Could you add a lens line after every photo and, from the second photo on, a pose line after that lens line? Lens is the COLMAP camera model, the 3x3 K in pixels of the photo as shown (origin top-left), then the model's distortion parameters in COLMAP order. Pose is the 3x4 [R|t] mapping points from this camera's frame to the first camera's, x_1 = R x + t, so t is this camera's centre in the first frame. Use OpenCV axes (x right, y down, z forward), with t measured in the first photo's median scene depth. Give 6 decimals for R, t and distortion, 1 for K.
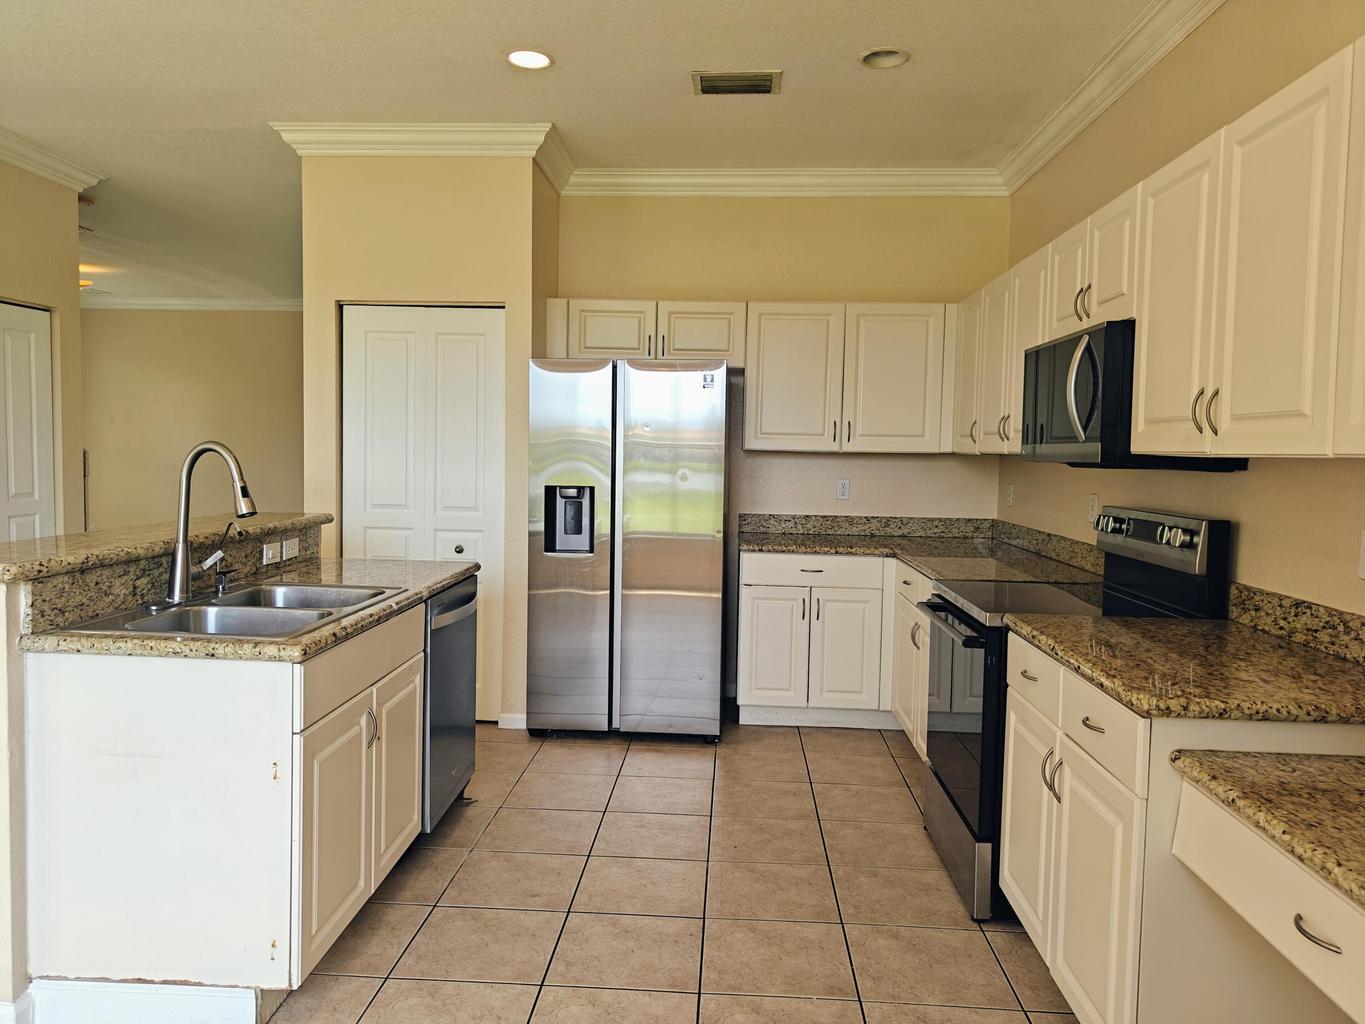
lens RADIAL K [[982.9, 0, 682.5], [0, 982.9, 512.0], [0, 0, 1]] dist [0.004504, -0.001891]
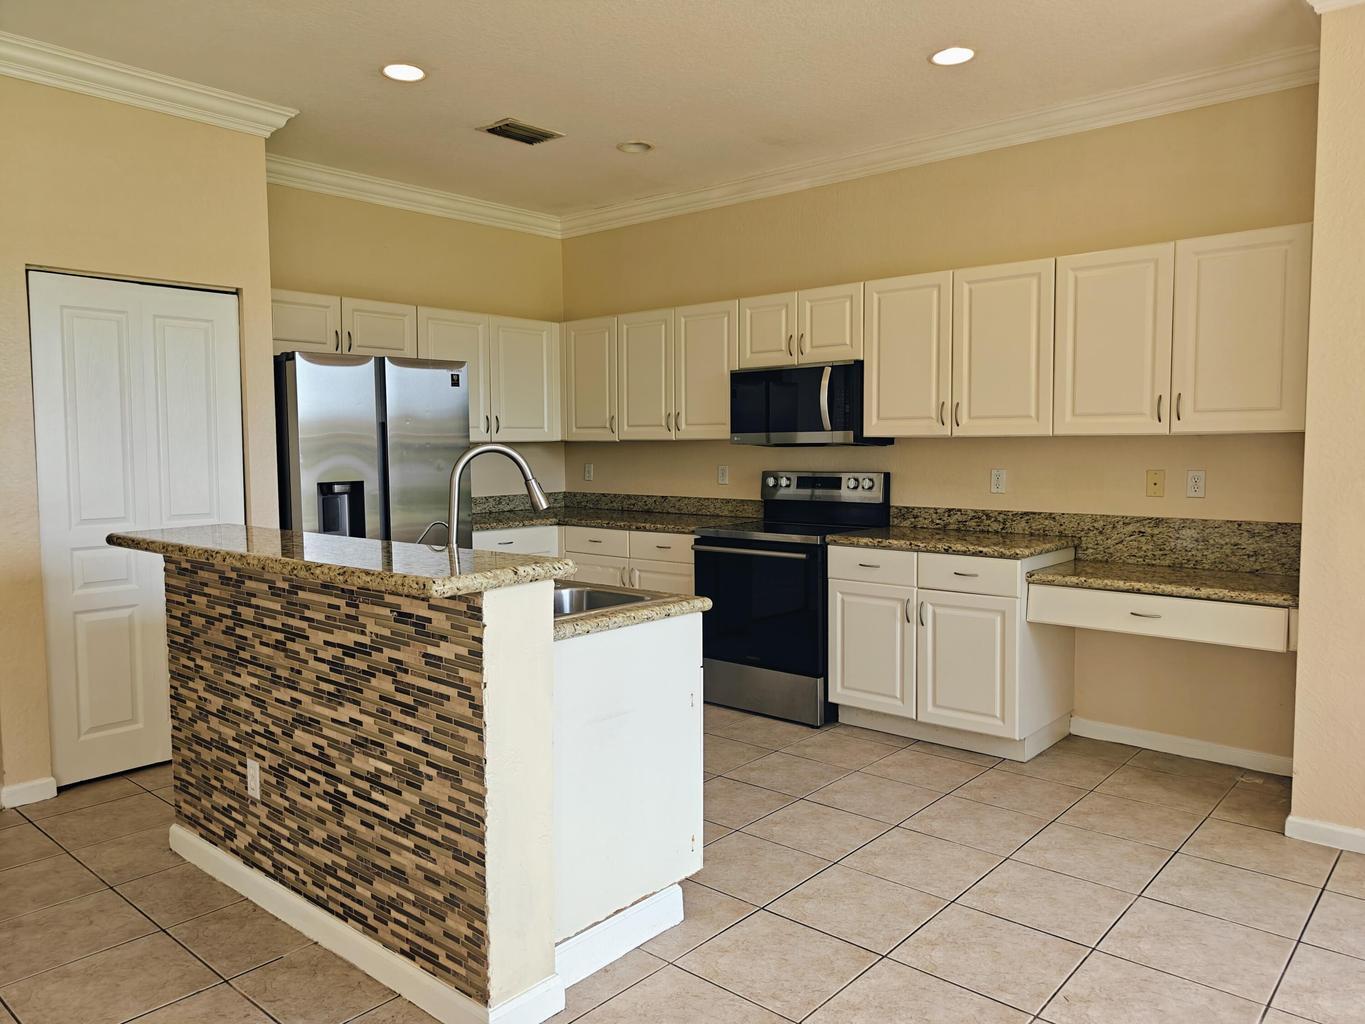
lens RADIAL K [[982.9, 0, 682.5], [0, 982.9, 512.0], [0, 0, 1]] dist [0.004504, -0.001891]
pose [[0.608376, -0.080291, 0.789577, -1.058217], [0.069761, 0.996429, 0.047574, -0.029364], [-0.790577, 0.026139, 0.611805, 0.173633]]
